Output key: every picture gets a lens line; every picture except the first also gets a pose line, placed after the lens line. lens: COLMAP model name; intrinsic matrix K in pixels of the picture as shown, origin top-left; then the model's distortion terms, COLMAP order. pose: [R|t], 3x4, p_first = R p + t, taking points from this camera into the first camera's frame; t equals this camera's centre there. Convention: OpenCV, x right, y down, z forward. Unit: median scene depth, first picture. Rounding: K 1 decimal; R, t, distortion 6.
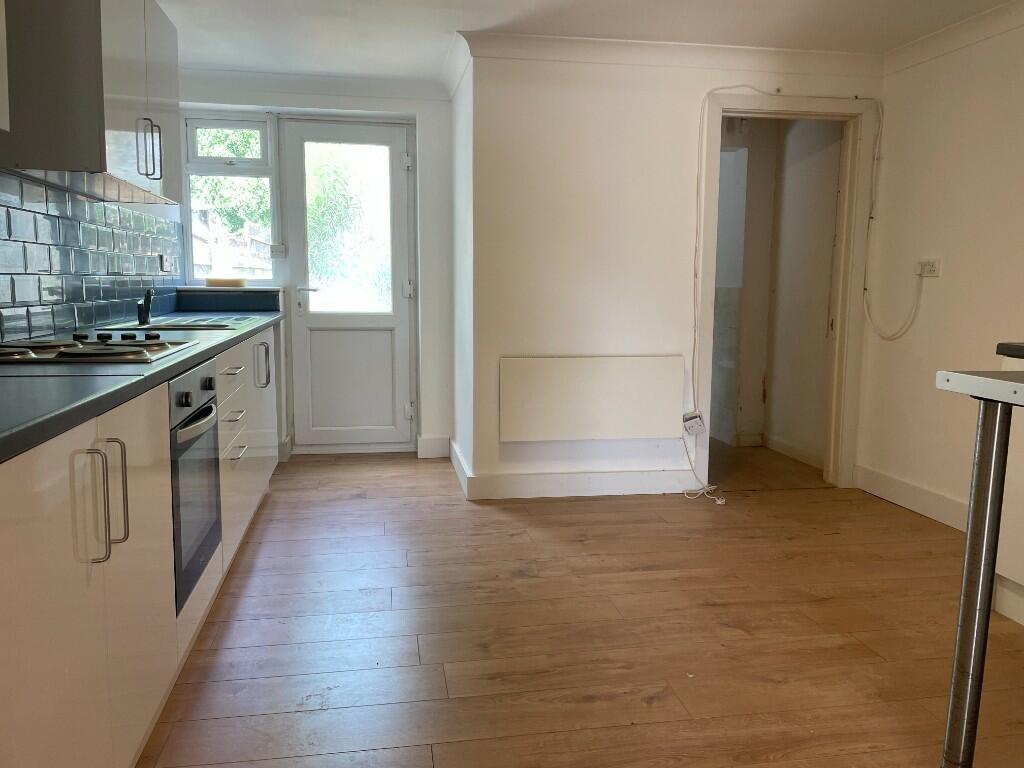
lens RADIAL K [[771.4, 0, 517.3], [0, 771.4, 378.1], [0, 0, 1]] dist [0.098091, -0.122502]
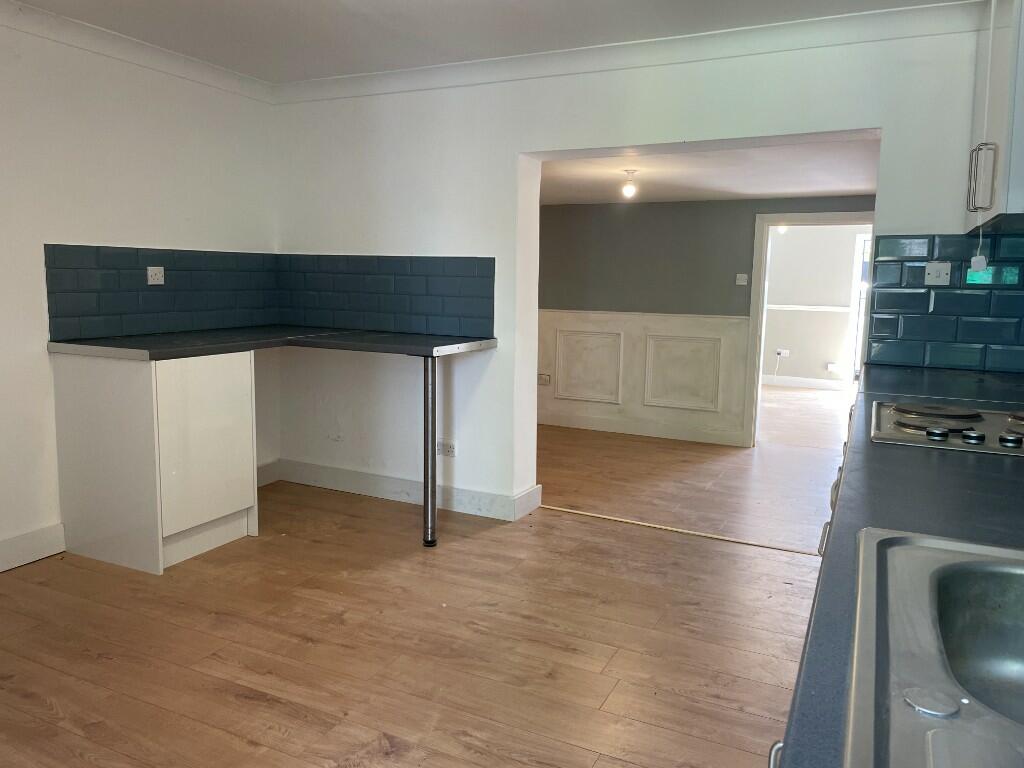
lens RADIAL K [[771.4, 0, 517.3], [0, 771.4, 378.1], [0, 0, 1]] dist [0.098091, -0.122502]
pose [[-0.812560, -0.099471, 0.574327, -0.498314], [0.046759, 0.971031, 0.234333, -0.246839], [-0.580999, 0.217265, -0.784370, 1.565272]]
